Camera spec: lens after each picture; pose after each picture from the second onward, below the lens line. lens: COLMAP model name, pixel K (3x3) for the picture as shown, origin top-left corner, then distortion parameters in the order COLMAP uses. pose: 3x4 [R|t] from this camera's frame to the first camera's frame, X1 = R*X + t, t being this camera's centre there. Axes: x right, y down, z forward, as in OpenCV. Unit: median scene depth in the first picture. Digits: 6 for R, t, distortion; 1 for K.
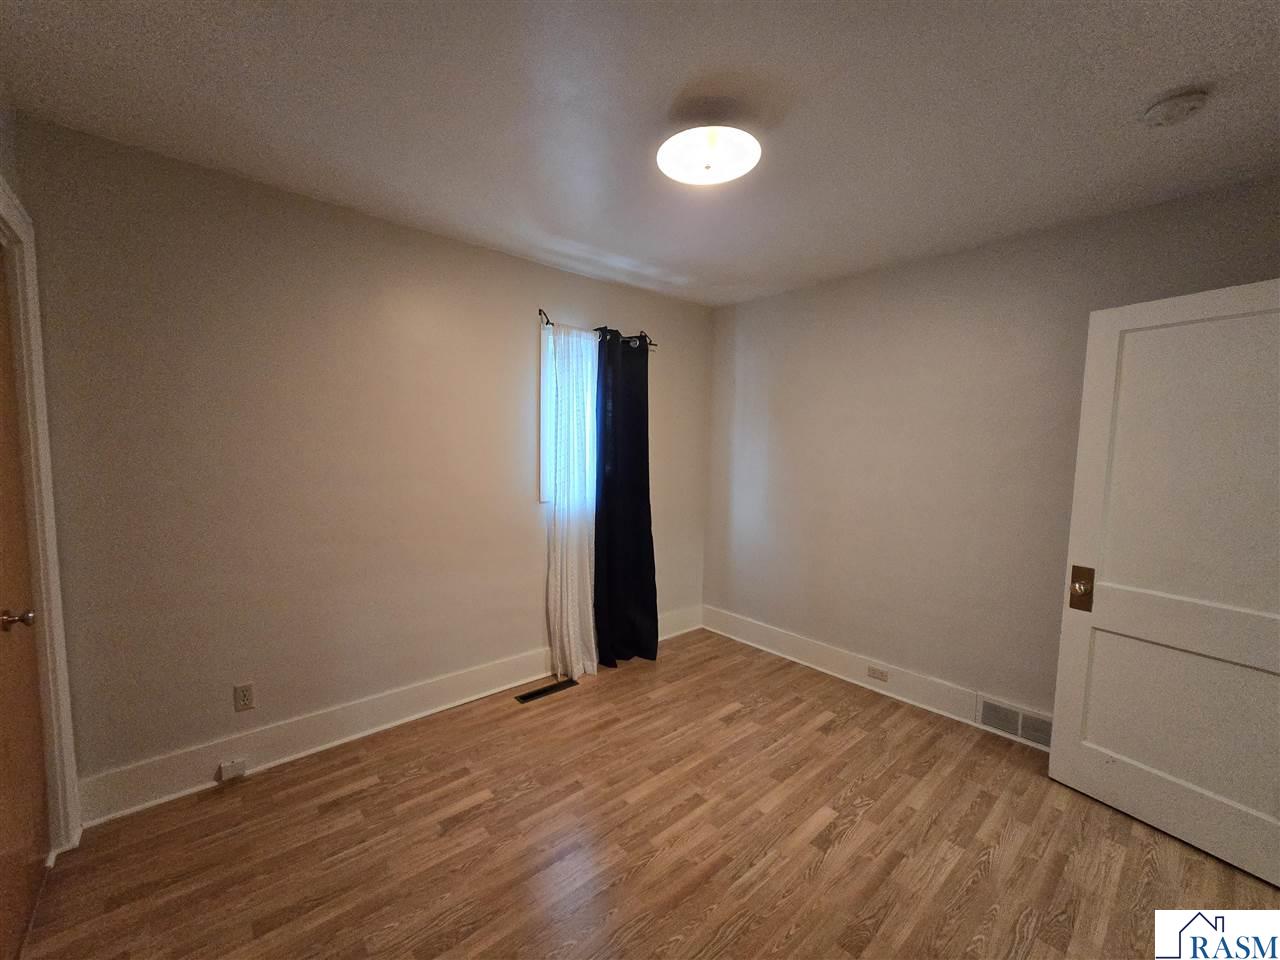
lens RADIAL K [[526.9, 0, 630.8], [0, 526.9, 479.7], [0, 0, 1]] dist [0.000128, 0.000201]
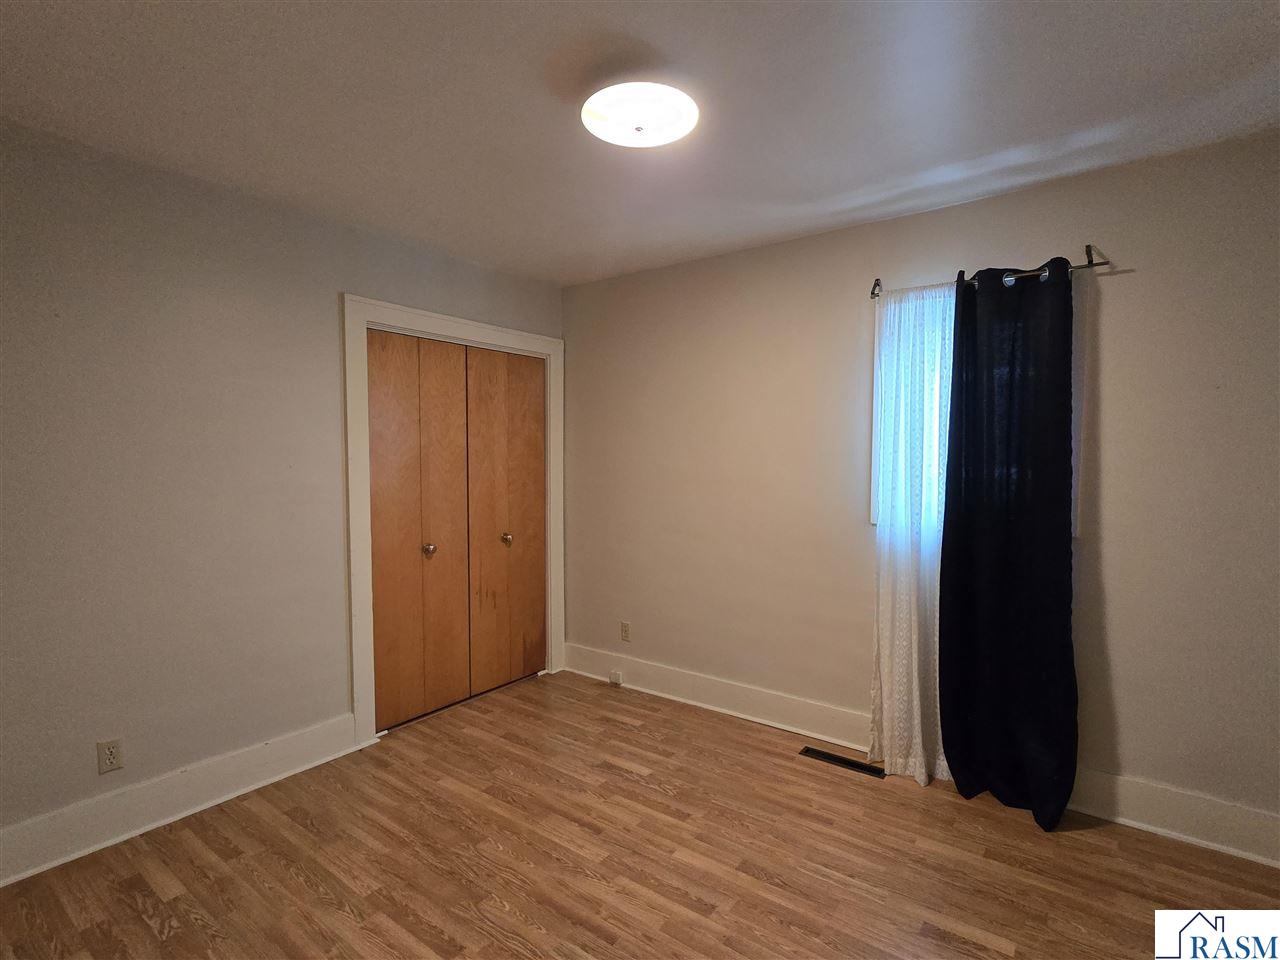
lens RADIAL K [[636.7, 0, 640.0], [0, 636.7, 480.0], [0, 0, 1]] dist [-0.003787, -0.000670]
pose [[0.199386, 0.016004, -0.979790, 0.924063], [-0.060507, 0.998160, 0.003991, -0.008396], [0.978051, 0.058489, 0.199987, 0.637140]]
